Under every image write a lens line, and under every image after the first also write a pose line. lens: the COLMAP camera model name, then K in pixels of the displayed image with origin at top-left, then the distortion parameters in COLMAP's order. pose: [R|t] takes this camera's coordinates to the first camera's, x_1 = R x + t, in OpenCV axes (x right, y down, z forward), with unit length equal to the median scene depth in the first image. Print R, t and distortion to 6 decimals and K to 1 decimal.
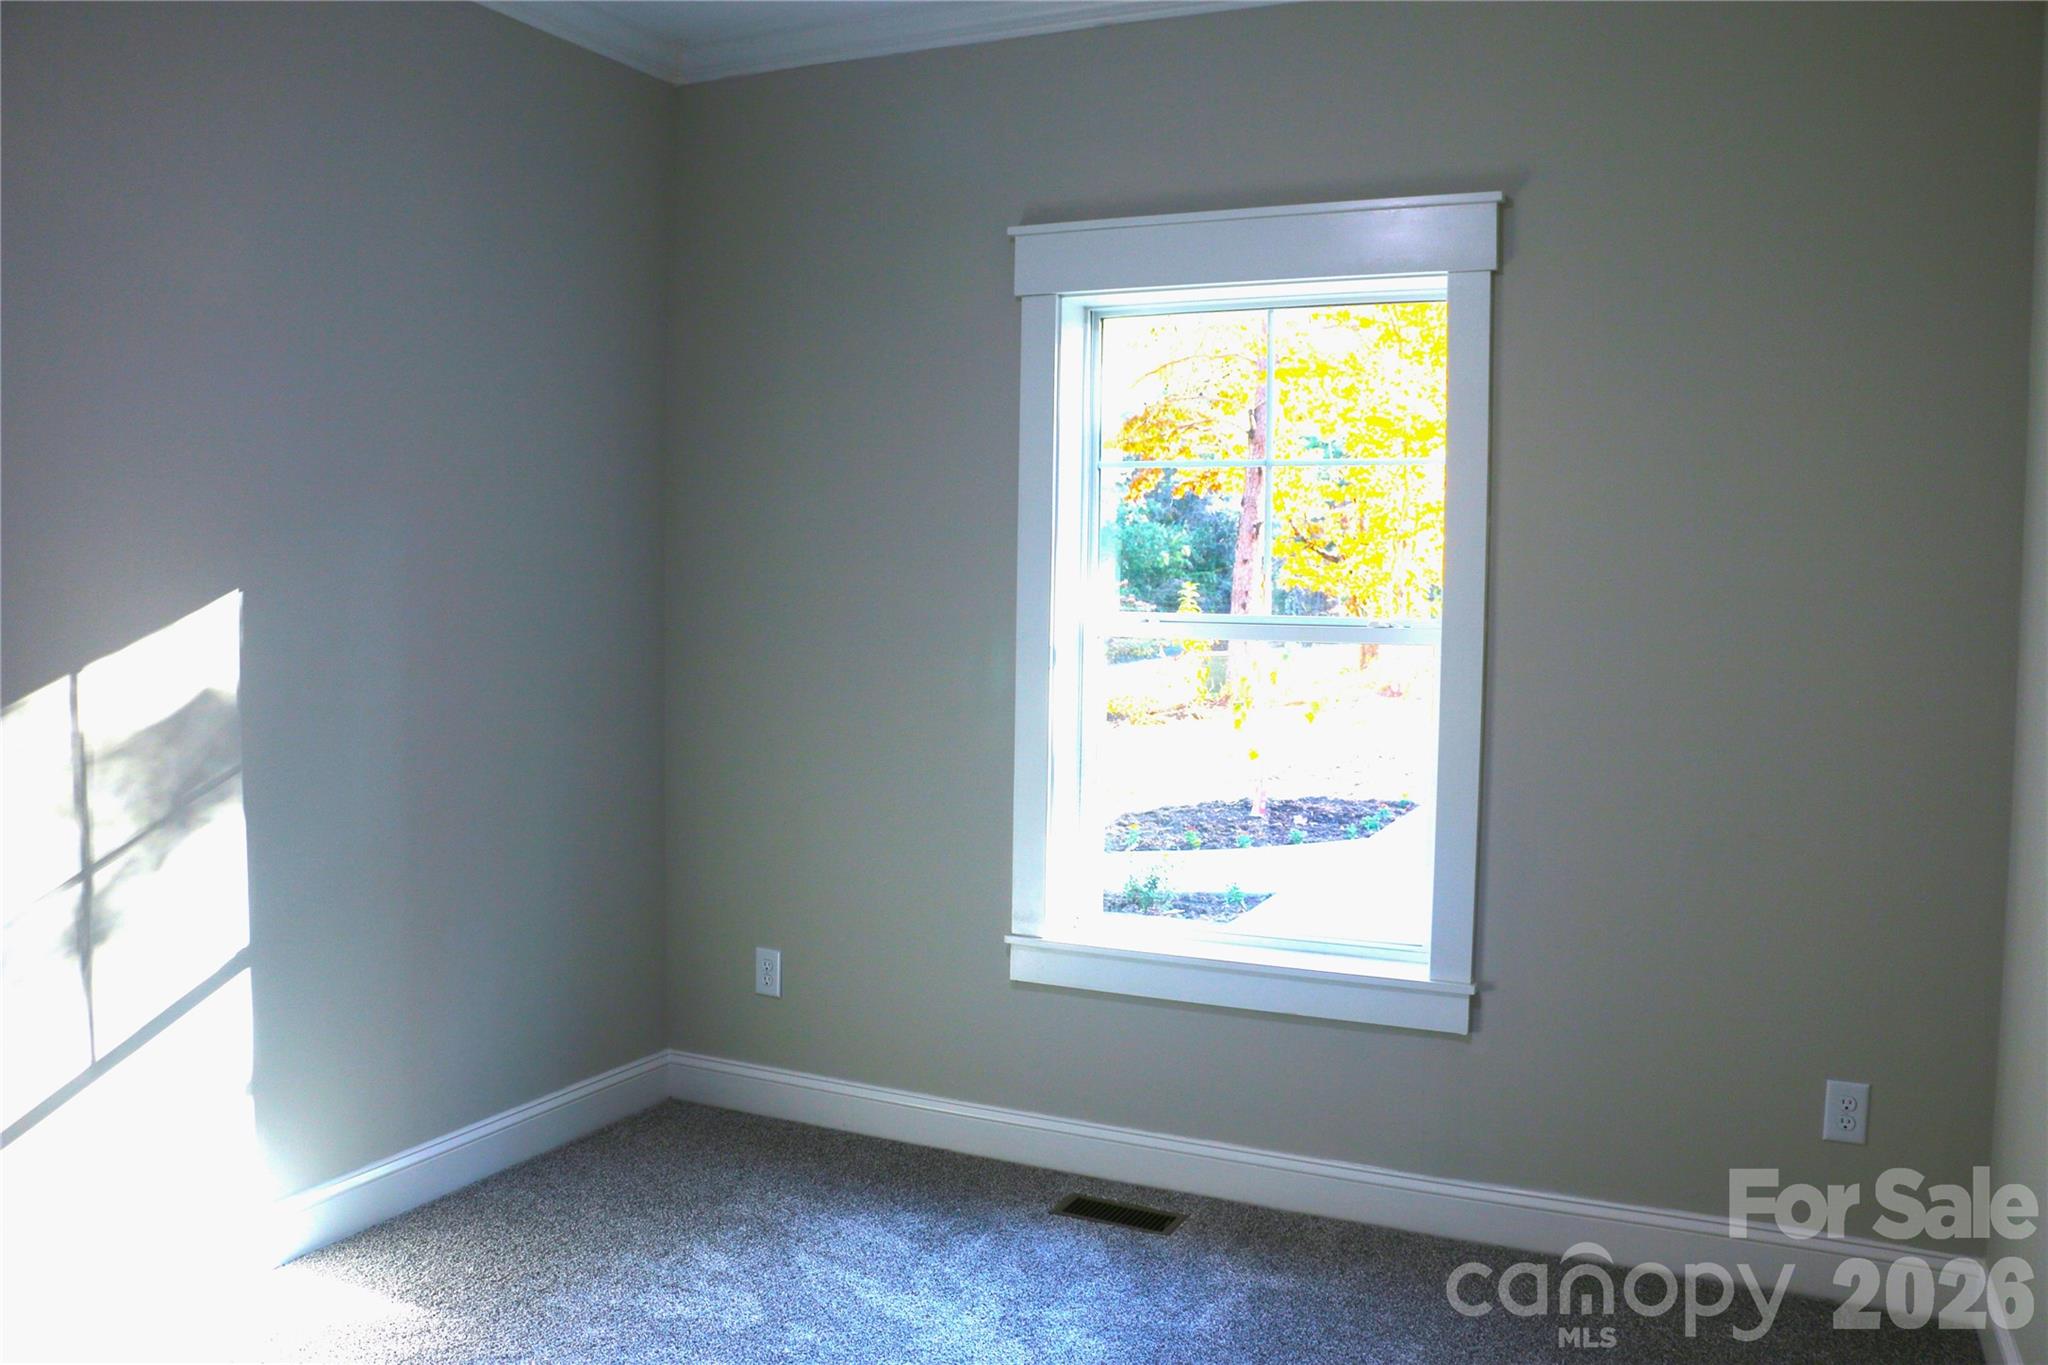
lens RADIAL K [[1665.7, 0, 1024.0], [0, 1665.7, 682.5], [0, 0, 1]] dist [-0.167075, 0.125807]
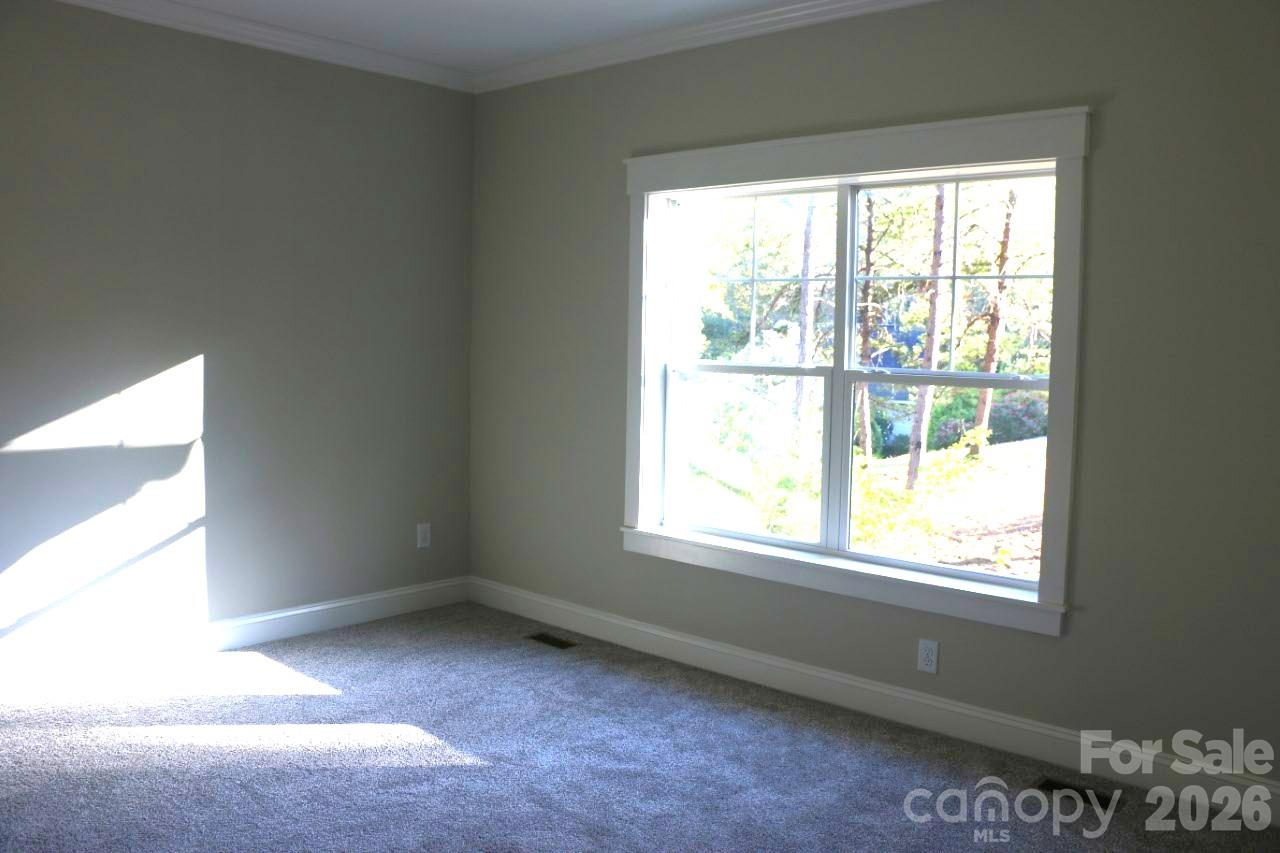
lens RADIAL K [[1079.7, 0, 640.0], [0, 1079.7, 426.5], [0, 0, 1]] dist [-0.165552, -0.000328]
pose [[0.953971, 0.032975, -0.298080, 0.376922], [-0.029848, 0.999441, 0.015038, 0.016490], [0.298409, -0.005448, 0.954422, -0.186351]]
